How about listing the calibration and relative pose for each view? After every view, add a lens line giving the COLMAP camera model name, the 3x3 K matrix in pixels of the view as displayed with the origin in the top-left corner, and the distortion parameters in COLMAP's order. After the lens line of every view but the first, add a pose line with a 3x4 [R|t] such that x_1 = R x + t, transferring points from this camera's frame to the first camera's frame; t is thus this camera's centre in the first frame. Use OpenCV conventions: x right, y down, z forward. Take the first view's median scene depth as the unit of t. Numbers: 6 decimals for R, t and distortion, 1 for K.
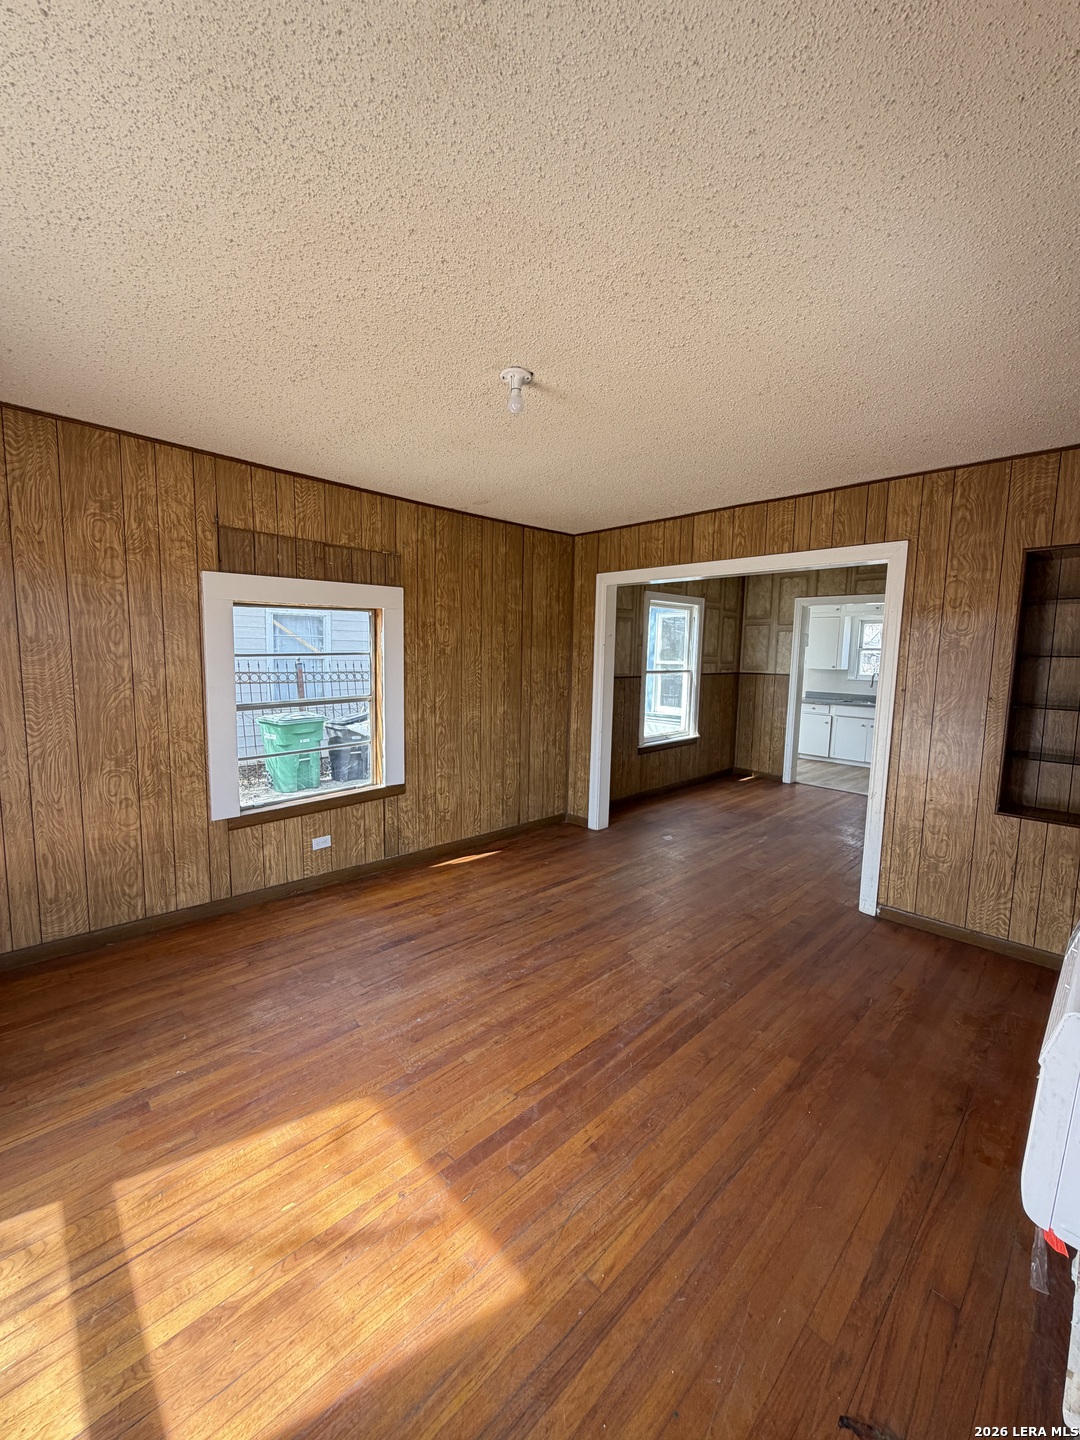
lens RADIAL K [[574.6, 0, 541.4], [0, 574.6, 715.0], [0, 0, 1]] dist [-0.000081, 0.000662]
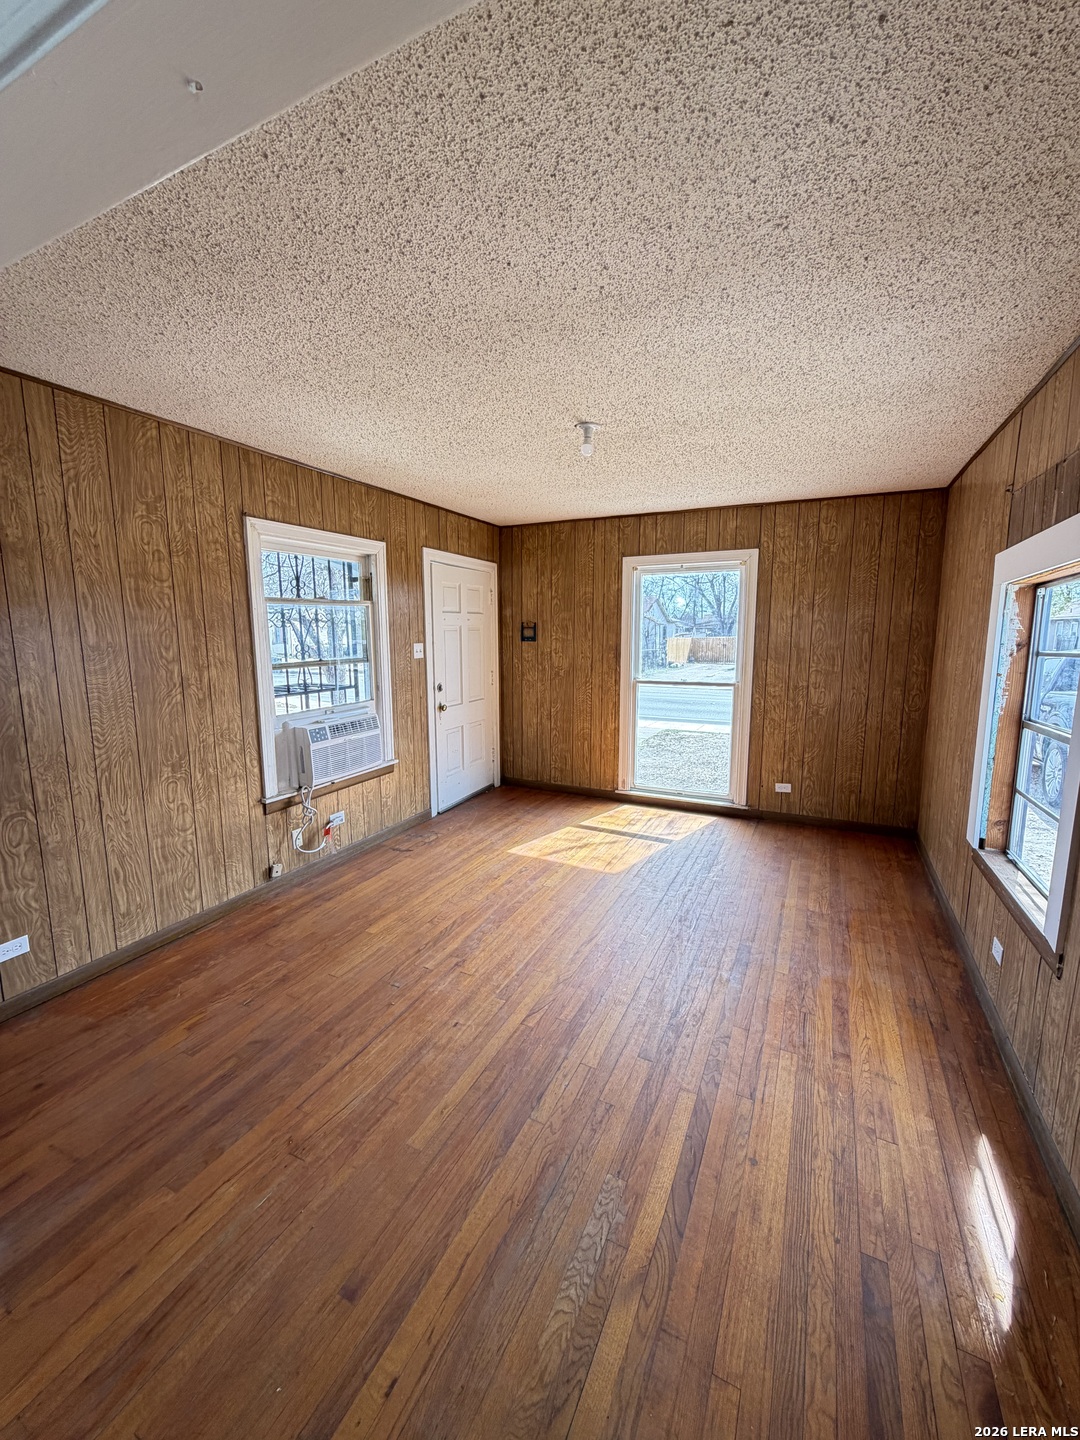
lens RADIAL K [[574.6, 0, 540.2], [0, 574.6, 713.2], [0, 0, 1]] dist [-0.000081, 0.000662]
pose [[-0.940415, 0.025212, -0.339092, 0.282155], [-0.058470, 0.970402, 0.234308, -0.142302], [0.334964, 0.240174, -0.911107, 1.261748]]
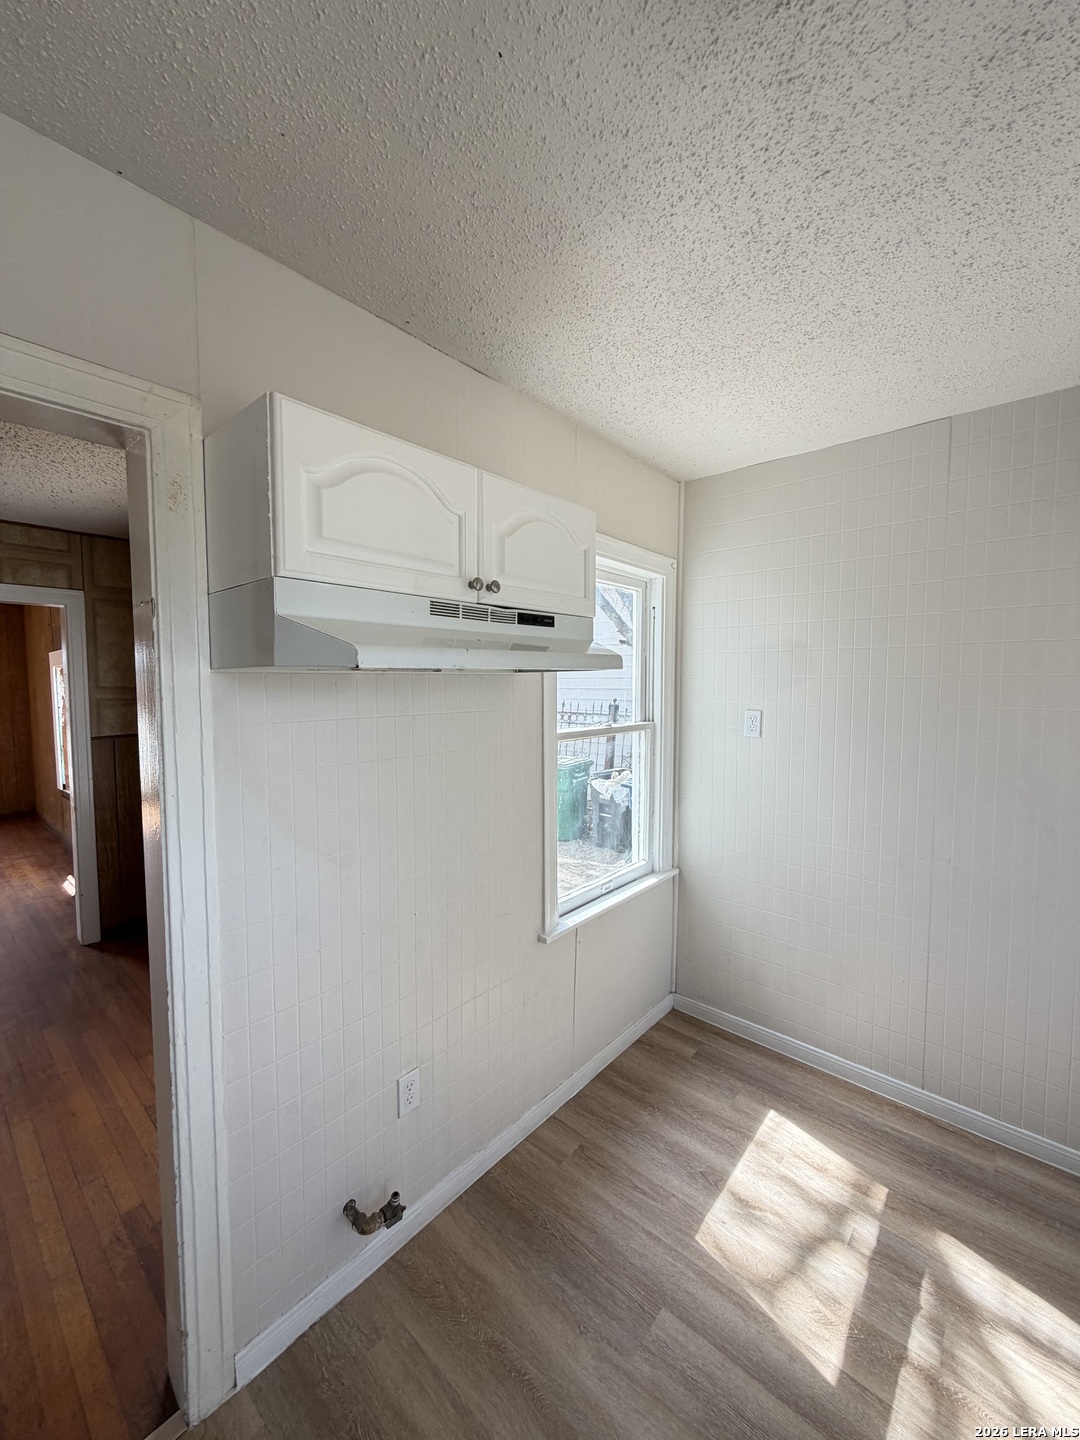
lens RADIAL K [[574.6, 0, 534.6], [0, 574.6, 717.1], [0, 0, 1]] dist [-0.000081, 0.000662]
pose [[0.076197, 0.041618, -0.996224, 1.103382], [-0.105469, 0.993860, 0.033452, -0.213849], [0.991499, 0.102521, 0.080119, 1.905761]]
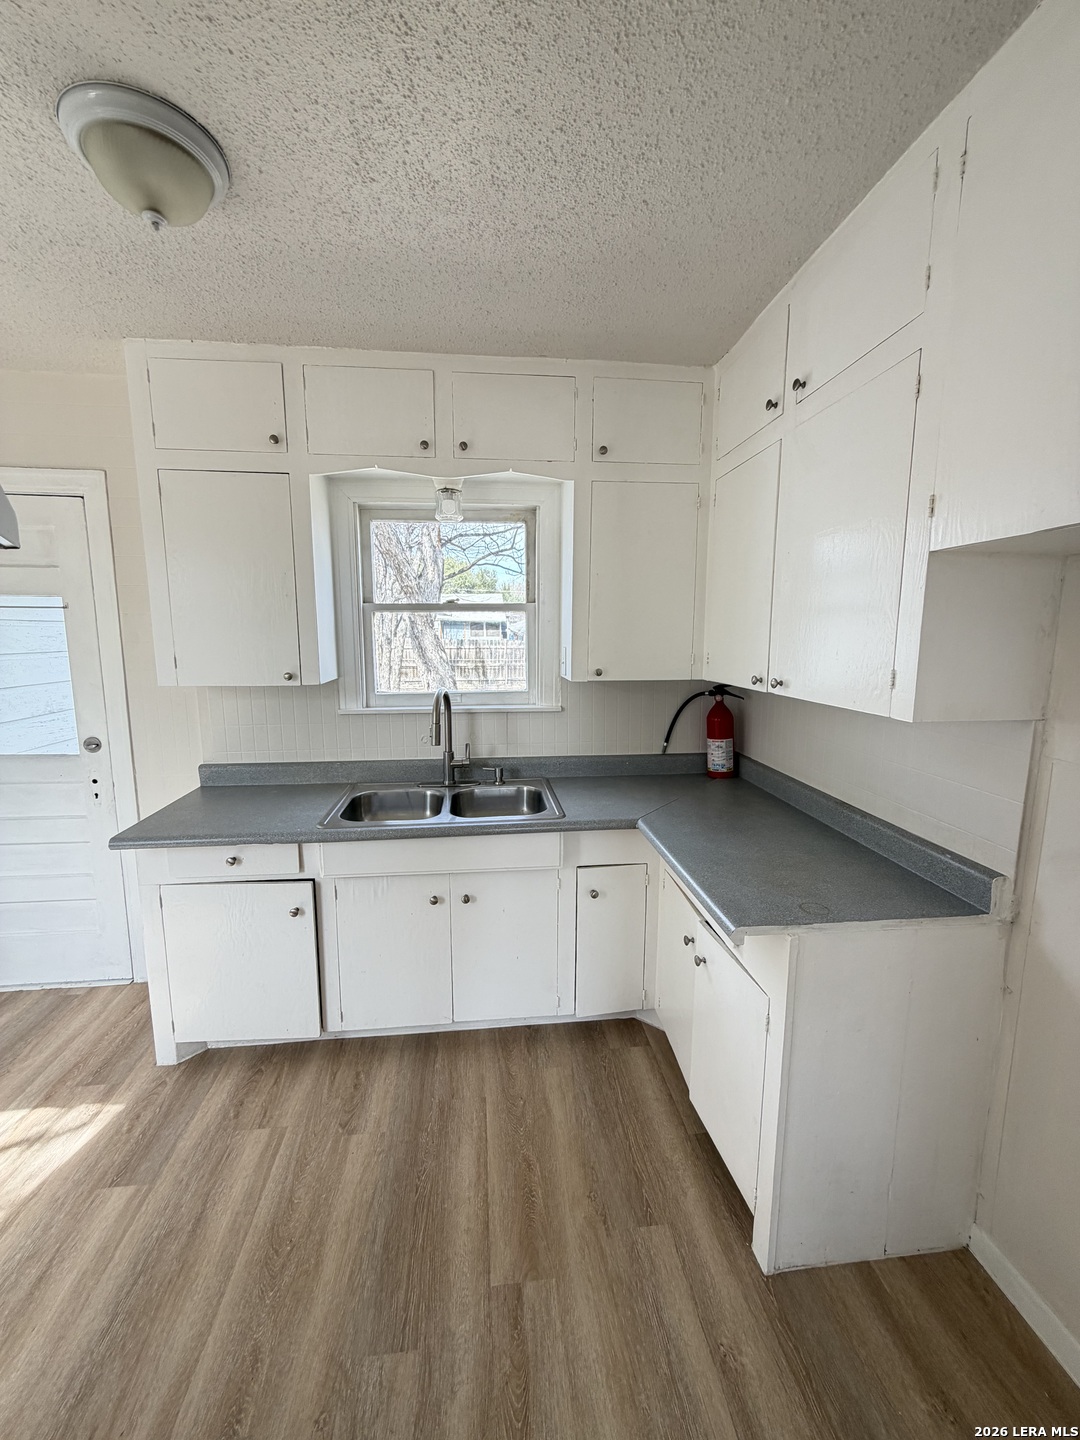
lens RADIAL K [[574.6, 0, 536.7], [0, 574.6, 714.2], [0, 0, 1]] dist [-0.000081, 0.000662]
pose [[0.616564, -0.133363, 0.775927, 0.809645], [0.096738, 0.990914, 0.093445, -0.174219], [-0.781339, 0.017447, 0.623863, 1.632150]]
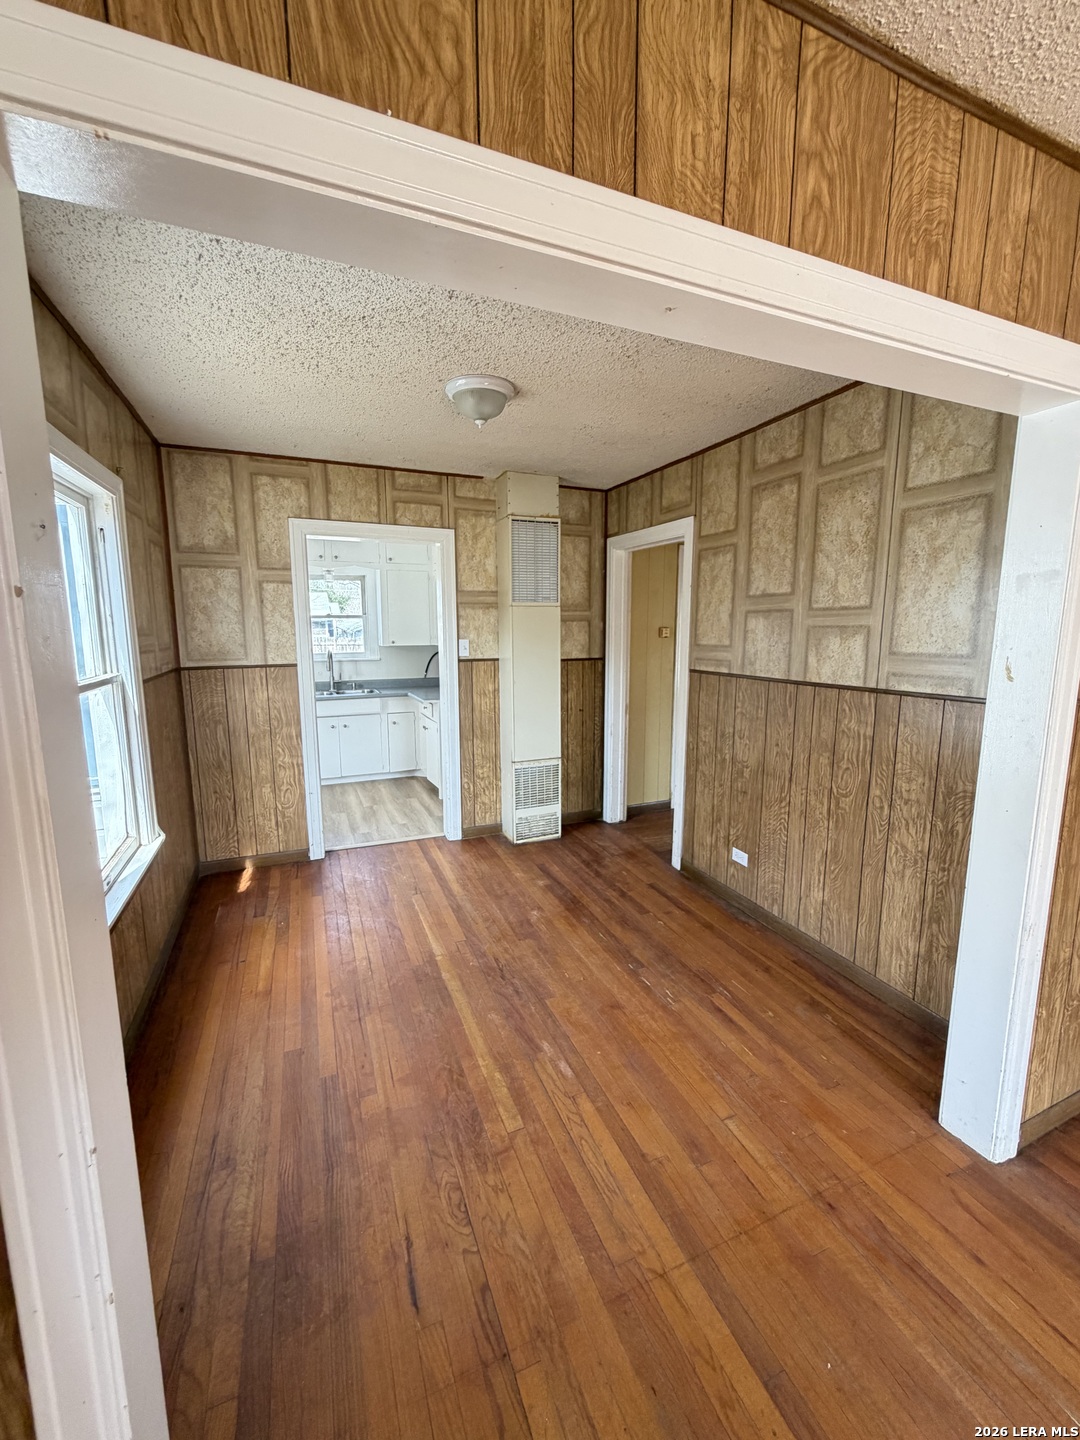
lens RADIAL K [[574.6, 0, 538.3], [0, 574.6, 713.8], [0, 0, 1]] dist [-0.000081, 0.000662]
pose [[0.367046, -0.158547, 0.916591, 0.030142], [0.110215, 0.985839, 0.126389, -0.118306], [-0.923650, 0.054632, 0.379323, 1.029724]]
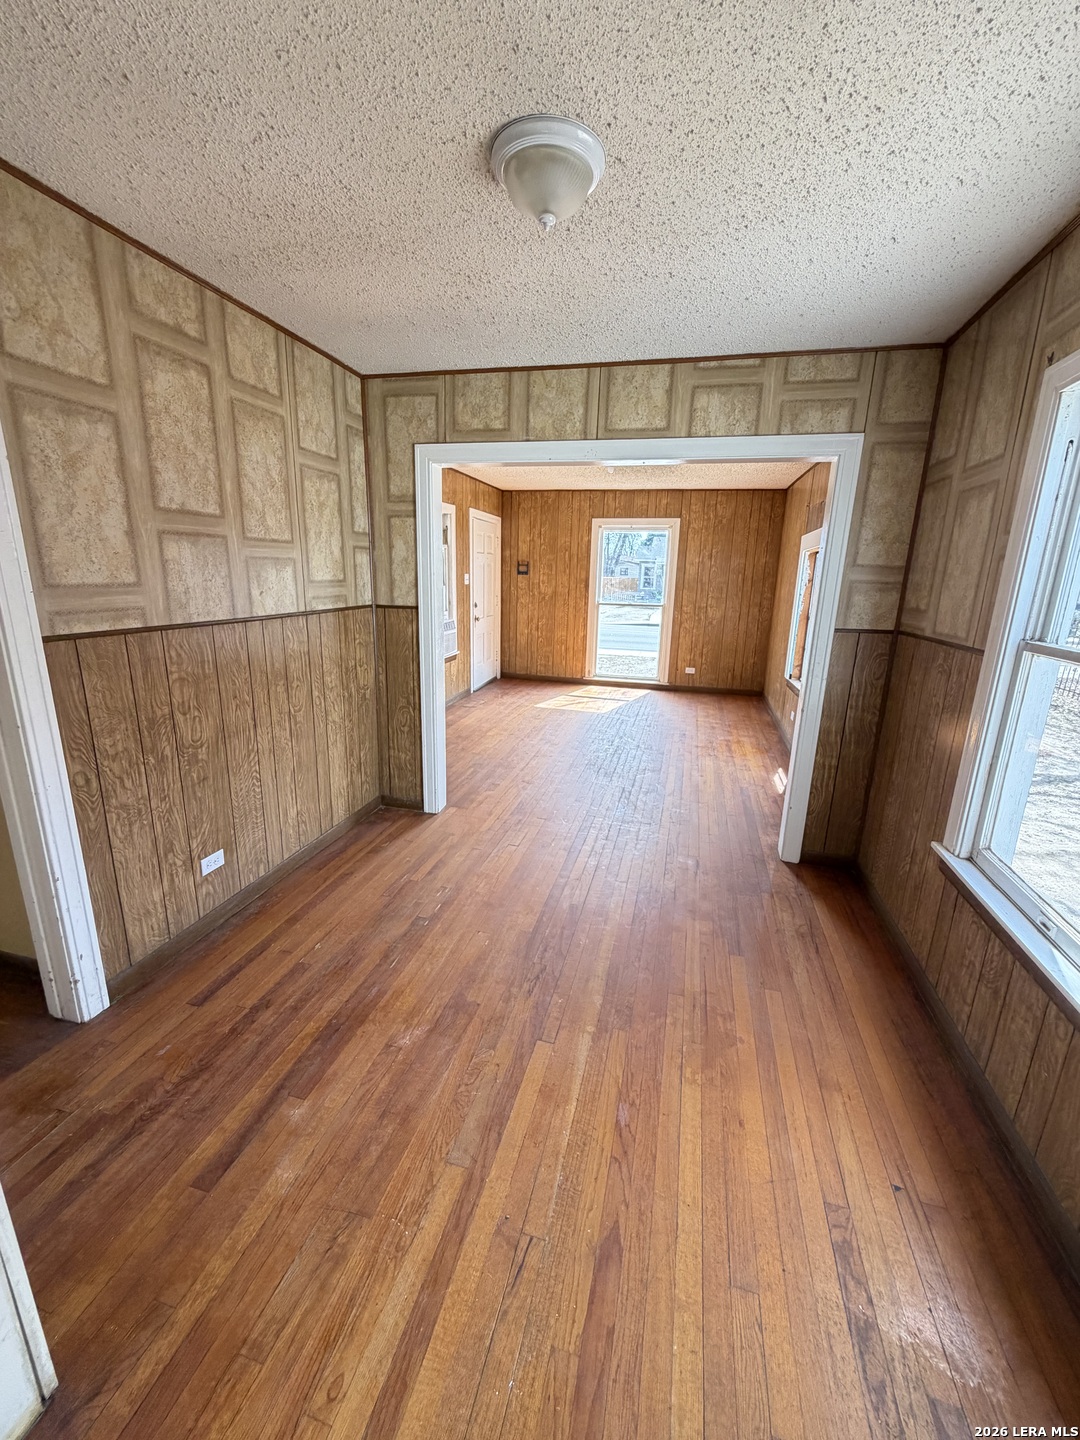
lens RADIAL K [[574.6, 0, 540.3], [0, 574.6, 714.3], [0, 0, 1]] dist [-0.000081, 0.000662]
pose [[-0.852536, 0.083784, -0.515910, 0.852728], [-0.101298, 0.941866, 0.320354, -0.171575], [0.512759, 0.325374, -0.794488, 1.711285]]
